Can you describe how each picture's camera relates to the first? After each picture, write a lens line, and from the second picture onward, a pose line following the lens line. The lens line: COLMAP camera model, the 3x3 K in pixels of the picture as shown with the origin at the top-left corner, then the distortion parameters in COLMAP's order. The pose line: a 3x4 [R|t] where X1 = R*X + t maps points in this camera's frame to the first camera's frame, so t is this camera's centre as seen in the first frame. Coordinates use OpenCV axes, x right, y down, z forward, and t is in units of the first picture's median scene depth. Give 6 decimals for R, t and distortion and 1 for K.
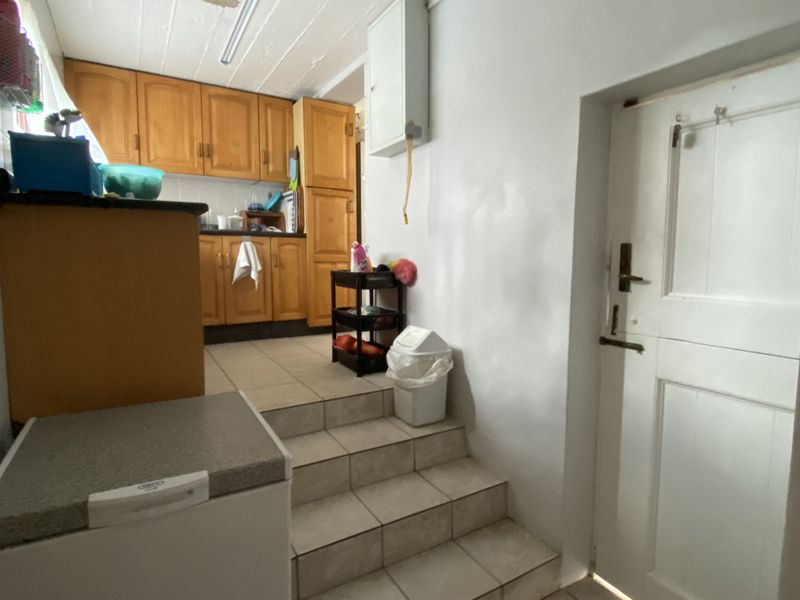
lens RADIAL K [[444.2, 0, 400.0], [0, 444.2, 300.0], [0, 0, 1]] dist [0.078254, -0.084665]
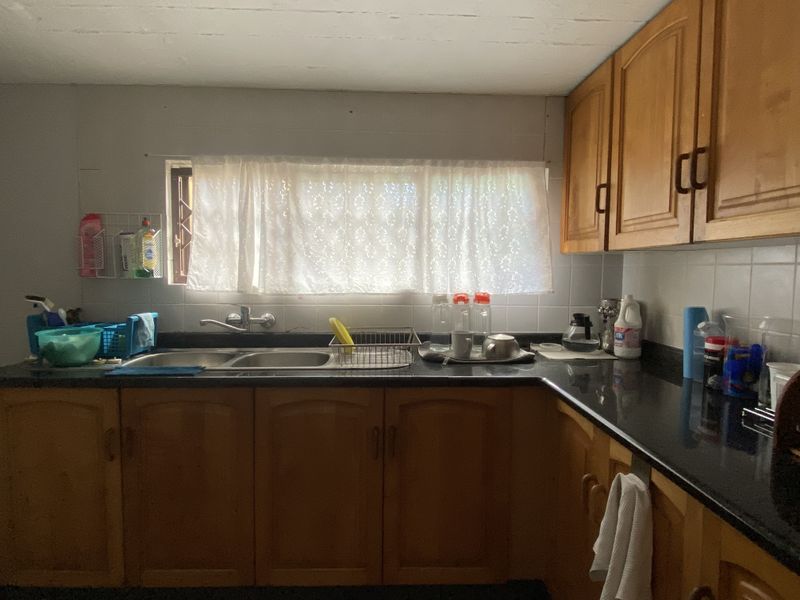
lens RADIAL K [[444.2, 0, 400.0], [0, 444.2, 300.0], [0, 0, 1]] dist [0.078254, -0.084665]
pose [[-0.489912, 0.052393, -0.870196, -0.029048], [-0.091349, 0.989612, 0.111012, -0.251198], [0.866973, 0.133878, -0.480037, 0.971088]]
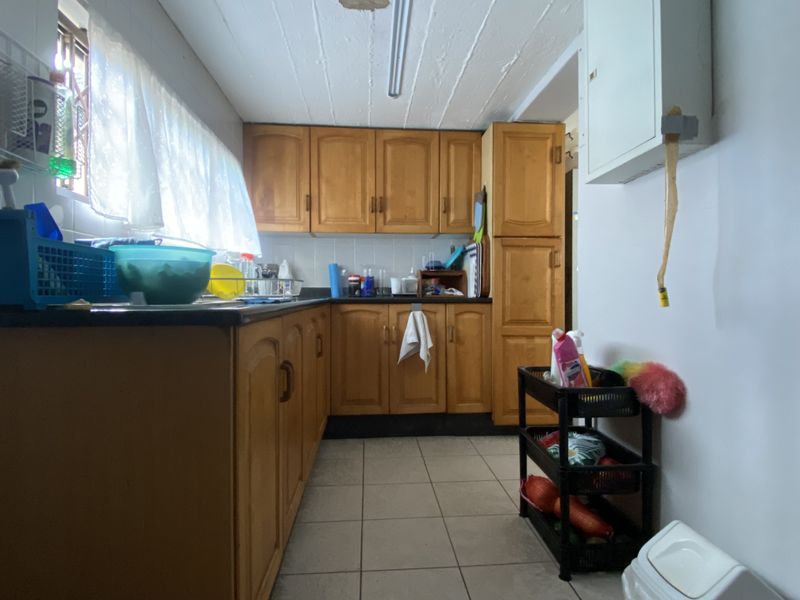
lens RADIAL K [[444.2, 0, 400.0], [0, 444.2, 300.0], [0, 0, 1]] dist [0.078254, -0.084665]
pose [[0.897088, -0.002217, -0.441847, -0.018959], [-0.036810, 0.996136, -0.079734, -0.083183], [0.440317, 0.087792, 0.893540, 0.272553]]
